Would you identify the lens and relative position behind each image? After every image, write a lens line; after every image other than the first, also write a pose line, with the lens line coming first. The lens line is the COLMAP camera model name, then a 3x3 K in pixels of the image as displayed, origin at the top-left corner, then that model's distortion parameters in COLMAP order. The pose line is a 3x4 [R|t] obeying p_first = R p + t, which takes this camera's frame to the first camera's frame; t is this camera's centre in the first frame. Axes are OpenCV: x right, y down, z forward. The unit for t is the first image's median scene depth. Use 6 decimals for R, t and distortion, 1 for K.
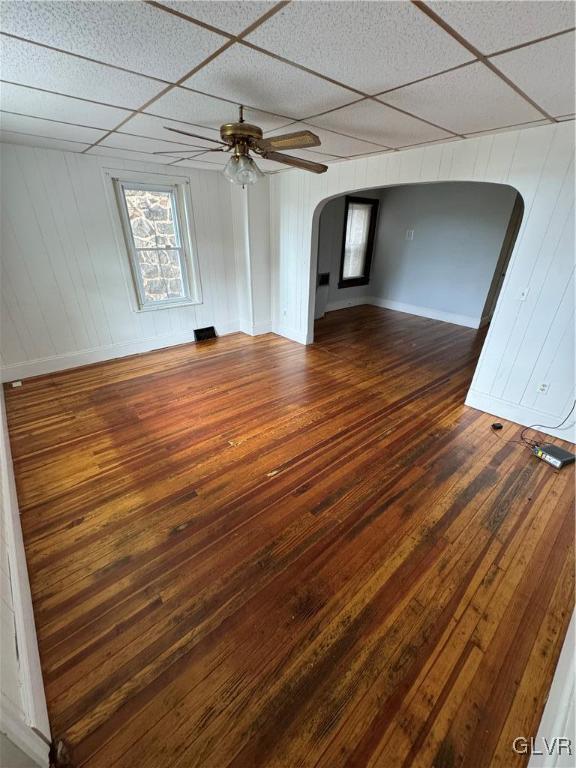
lens RADIAL K [[306.9, 0, 289.1], [0, 306.9, 389.6], [0, 0, 1]] dist [-0.008055, 0.000020]
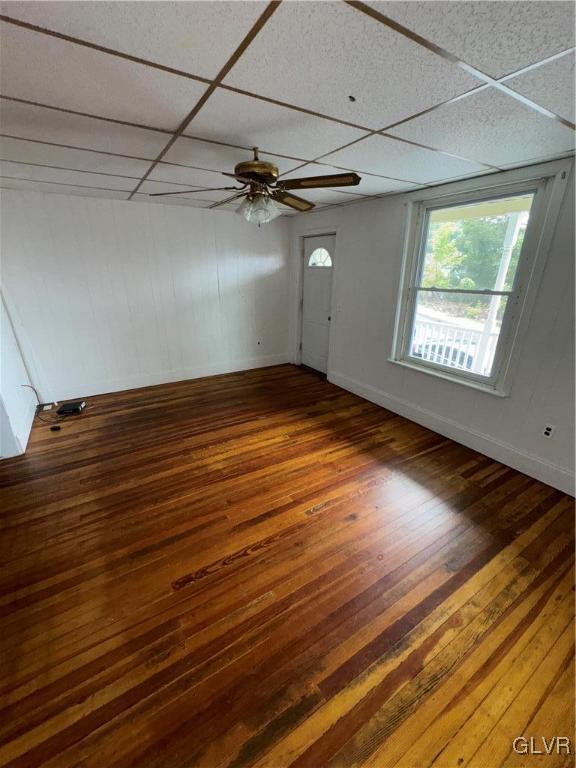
lens RADIAL K [[306.9, 0, 287.4], [0, 306.9, 385.1], [0, 0, 1]] dist [-0.008055, 0.000020]
pose [[-0.986086, -0.085396, 0.142624, -0.299695], [0.050533, 0.663378, 0.746576, -0.757631], [-0.158368, 0.743396, -0.649832, 1.431770]]
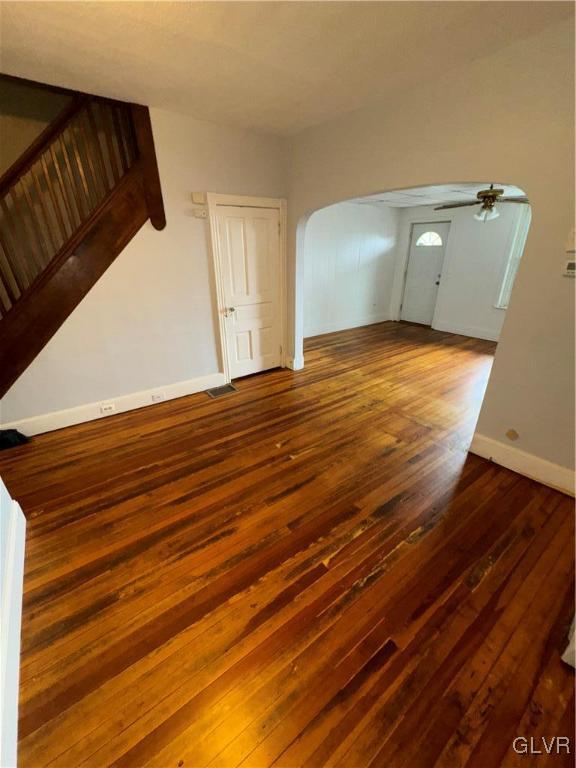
lens RADIAL K [[306.9, 0, 283.5], [0, 306.9, 383.8], [0, 0, 1]] dist [-0.008055, 0.000020]
pose [[-0.996227, -0.042373, 0.075735, 0.611800], [0.032892, 0.623219, 0.781356, -1.094741], [-0.080308, 0.780899, -0.619474, 2.120190]]
